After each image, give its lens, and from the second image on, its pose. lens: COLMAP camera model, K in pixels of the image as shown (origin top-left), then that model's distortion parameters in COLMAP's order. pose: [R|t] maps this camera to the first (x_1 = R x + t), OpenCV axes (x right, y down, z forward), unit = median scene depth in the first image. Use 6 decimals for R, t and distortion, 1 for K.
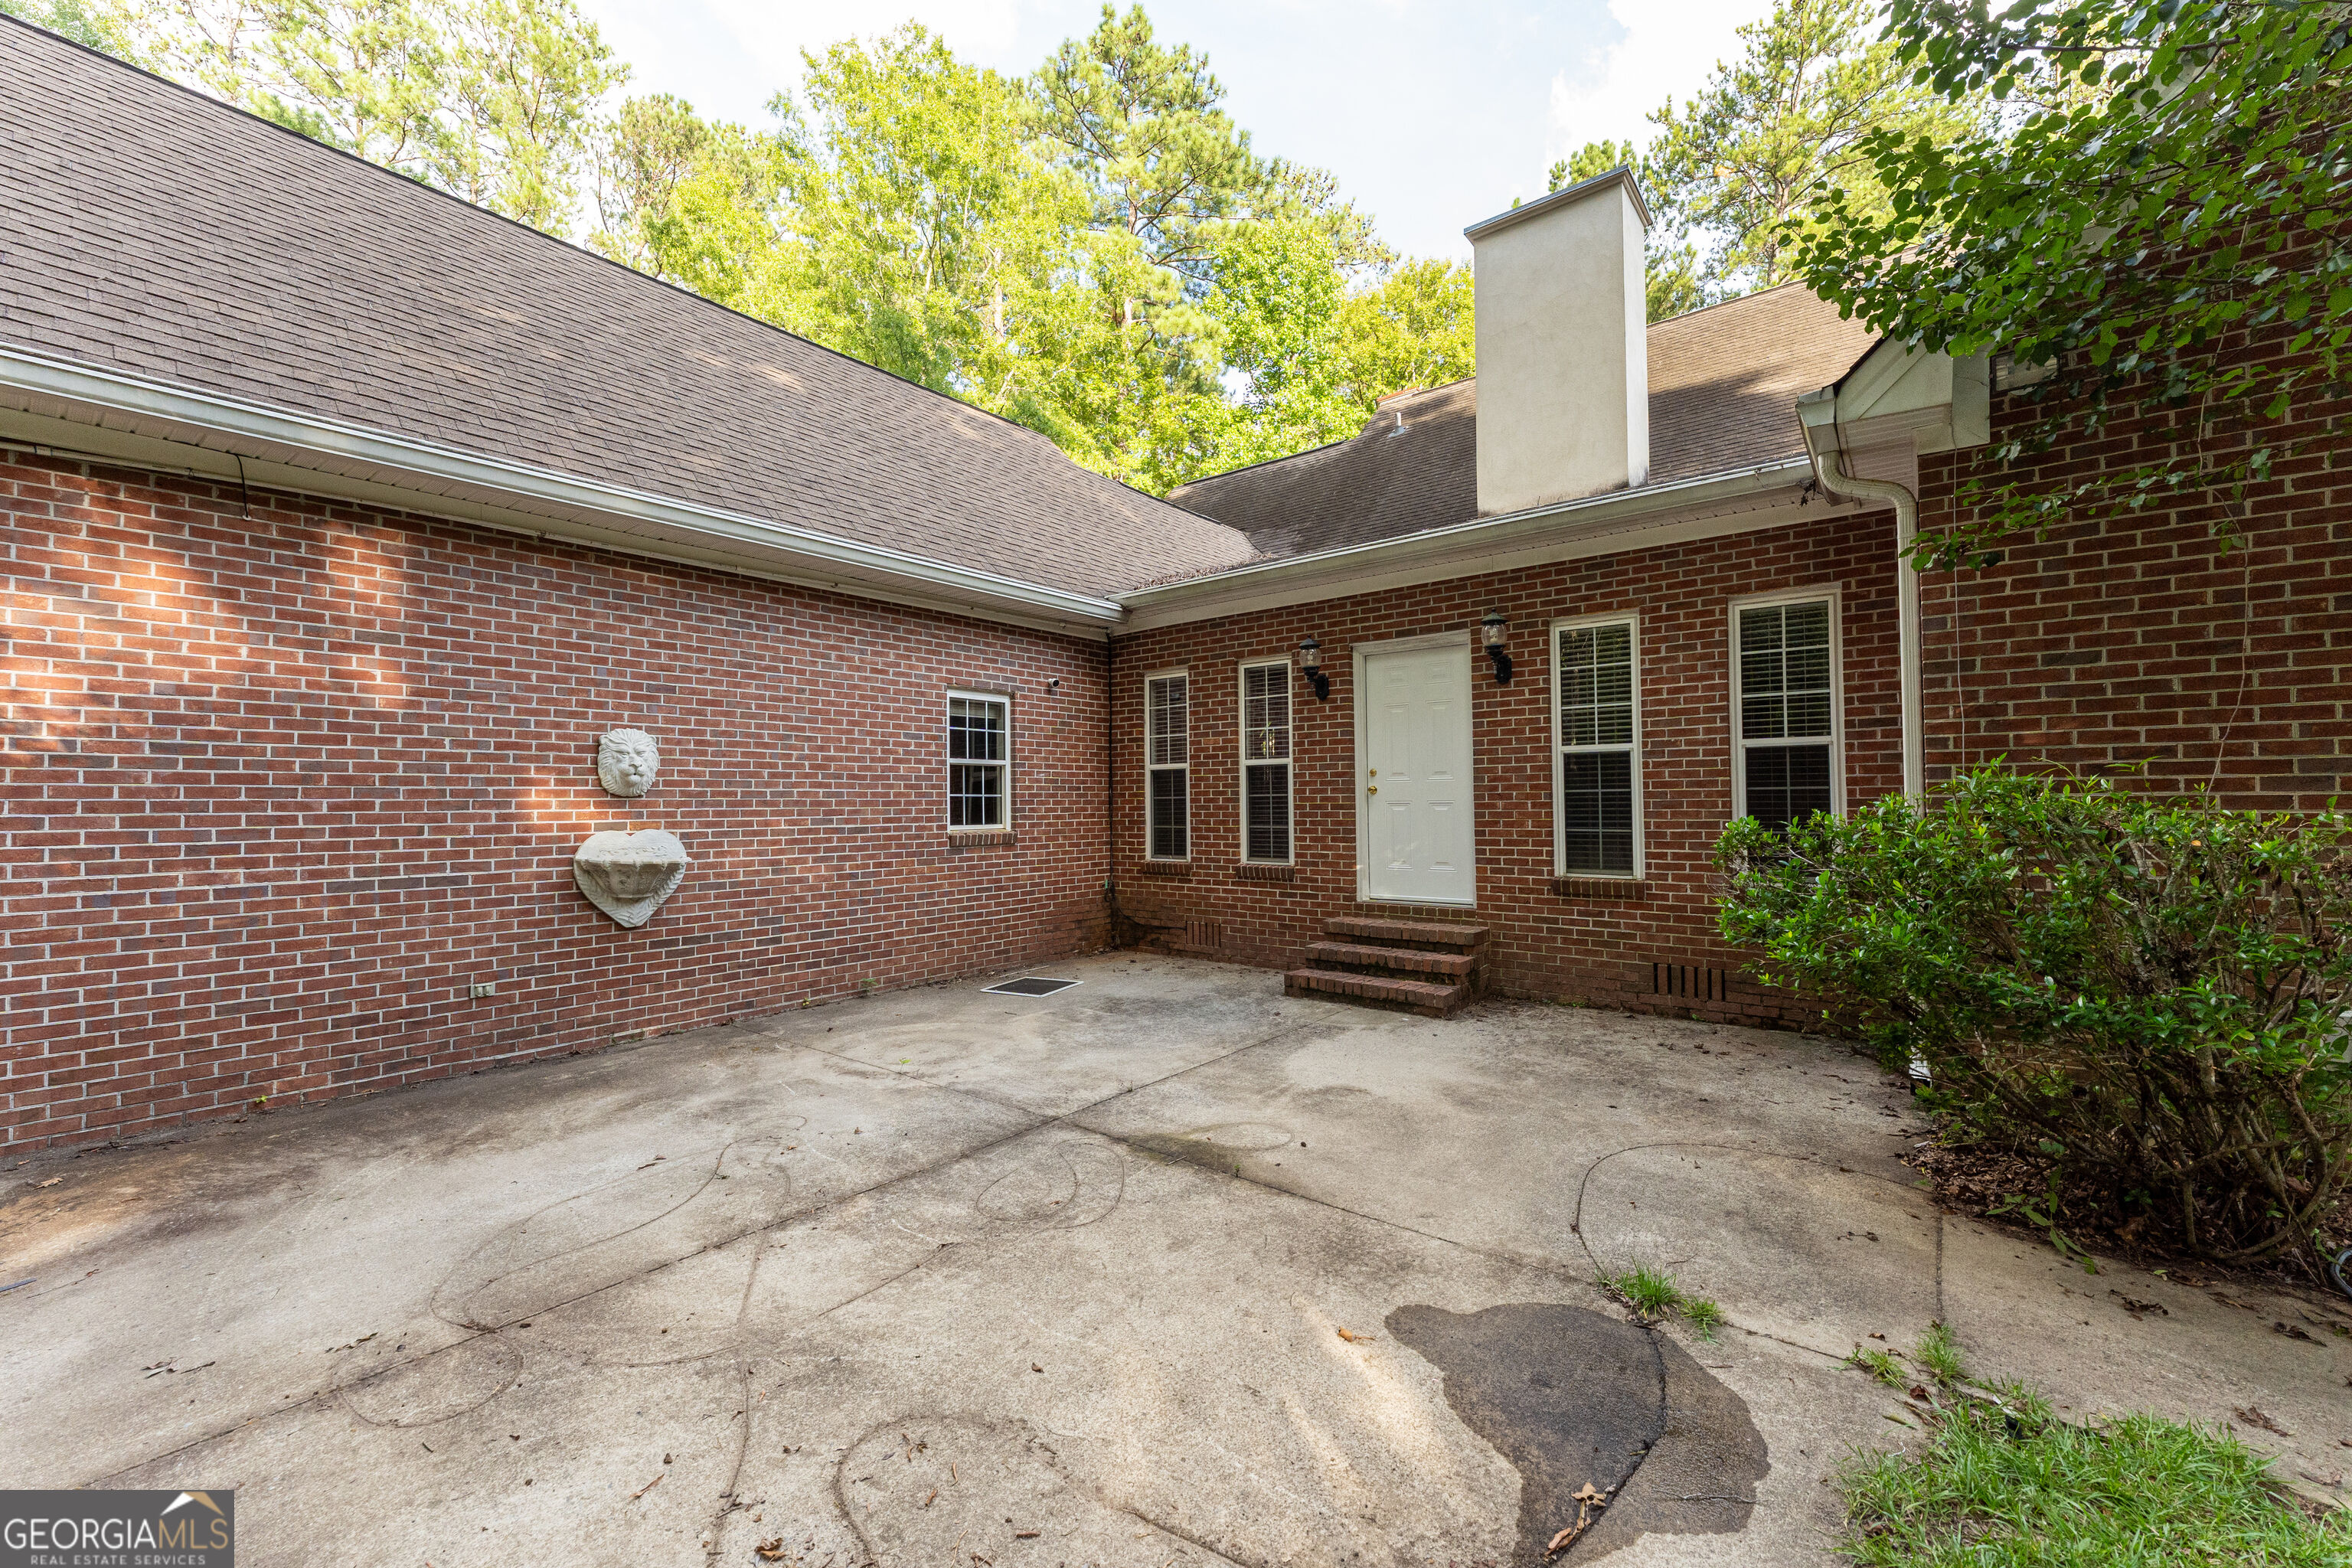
lens RADIAL K [[961.8, 0, 1210.4], [0, 961.8, 788.7], [0, 0, 1]] dist [0.000236, -0.001161]
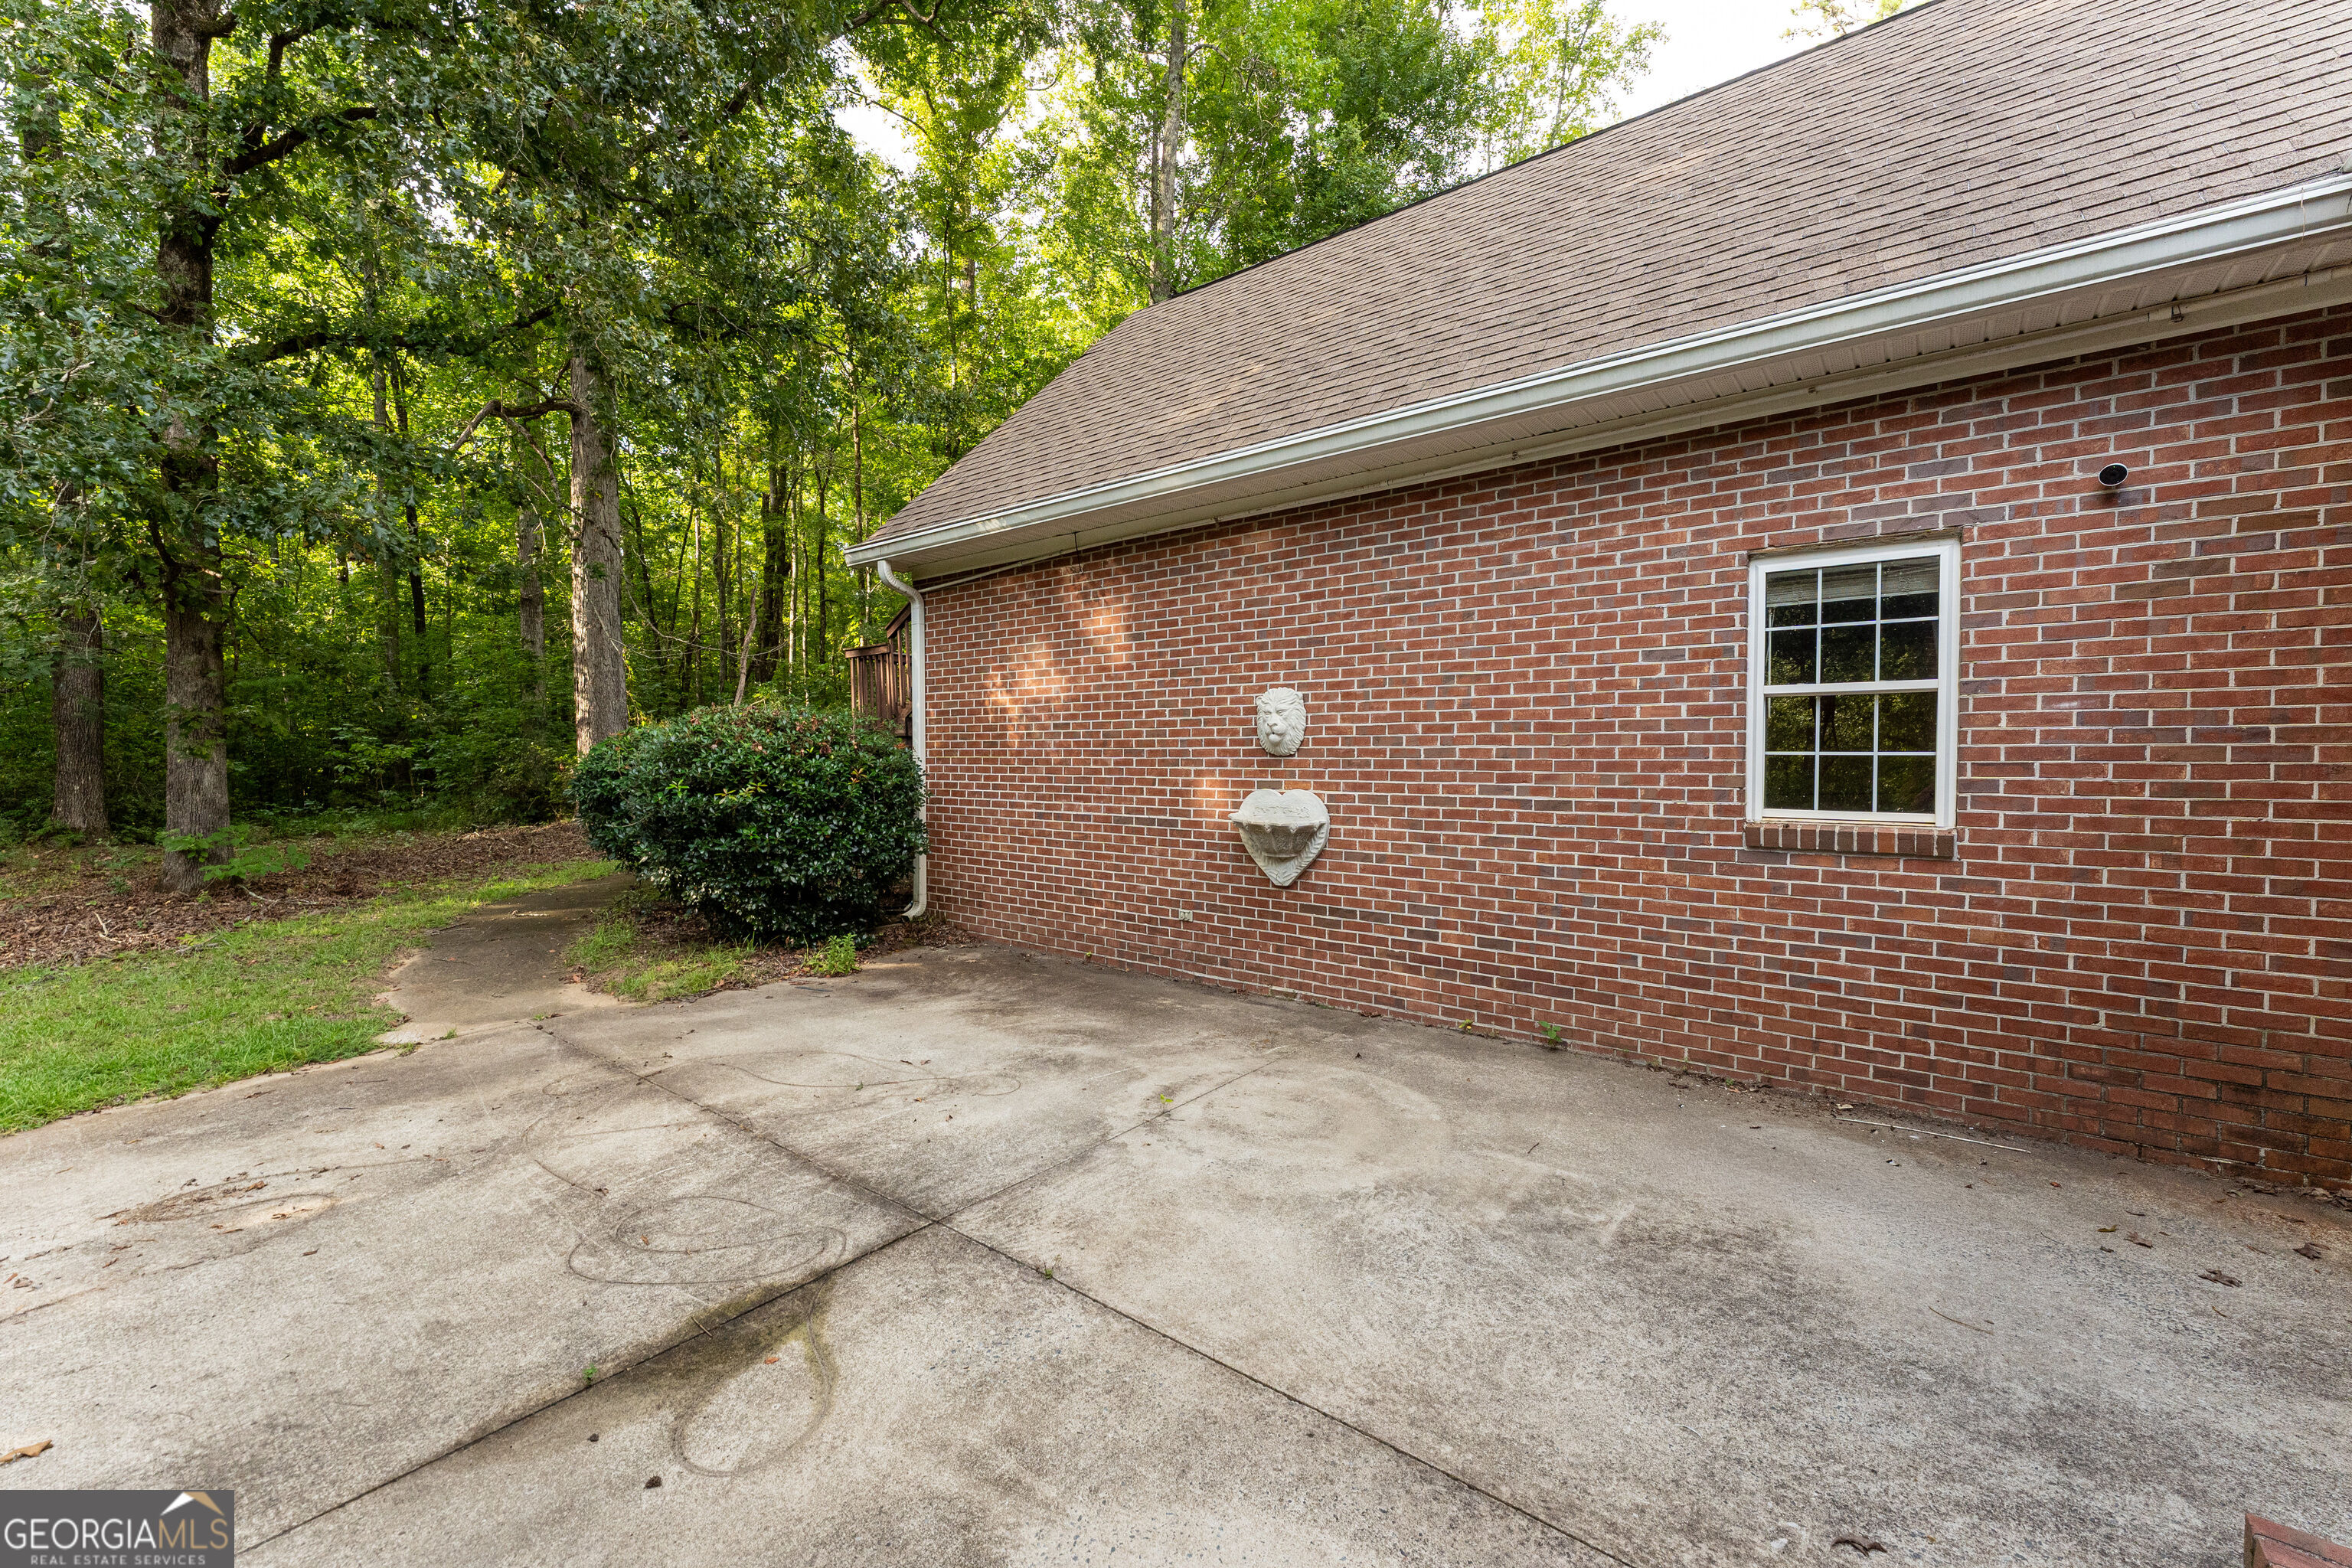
lens RADIAL K [[961.8, 0, 1150.9], [0, 961.8, 779.4], [0, 0, 1]] dist [0.000236, -0.001161]
pose [[-0.059226, 0.033102, -0.997696, 0.393106], [0.014666, 0.999371, 0.032287, -0.001395], [0.998137, -0.012720, -0.059675, 0.902545]]
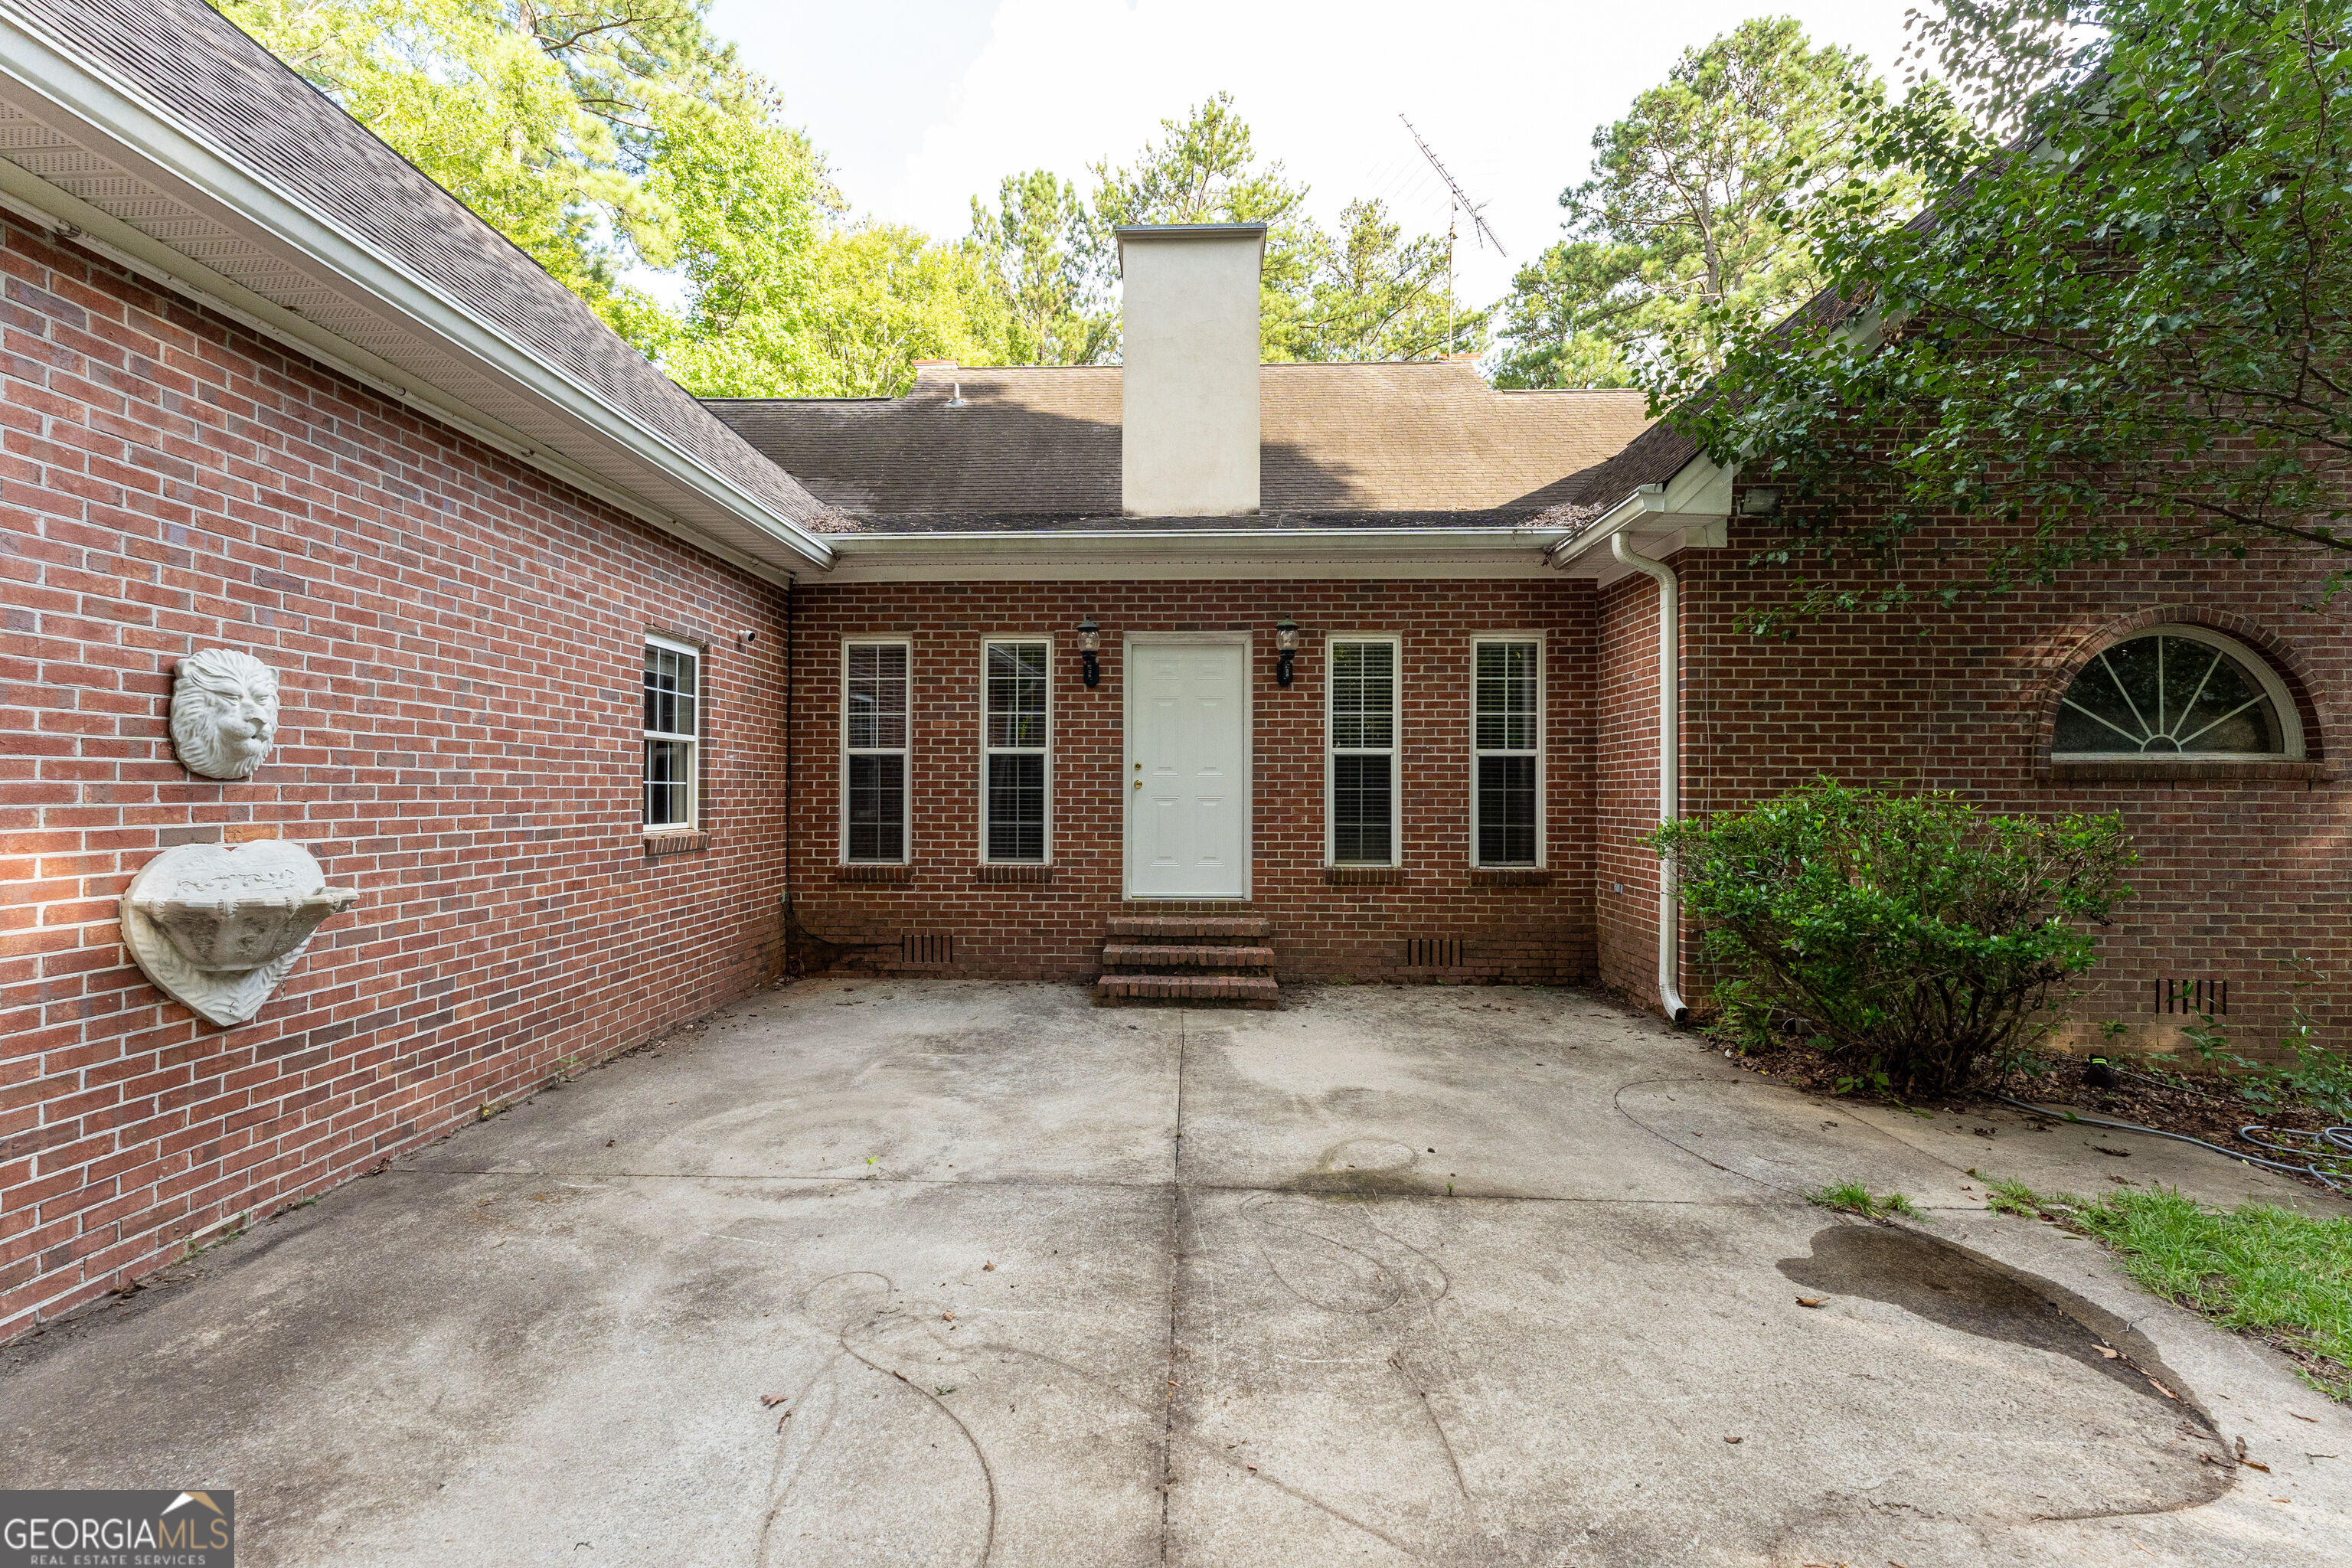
lens RADIAL K [[961.8, 0, 1201.7], [0, 961.8, 785.2], [0, 0, 1]] dist [0.000236, -0.001161]
pose [[0.801100, 0.015980, 0.598318, -0.479799], [-0.020094, 0.999798, 0.000200, 0.000883], [-0.598194, -0.012183, 0.801259, 0.250366]]
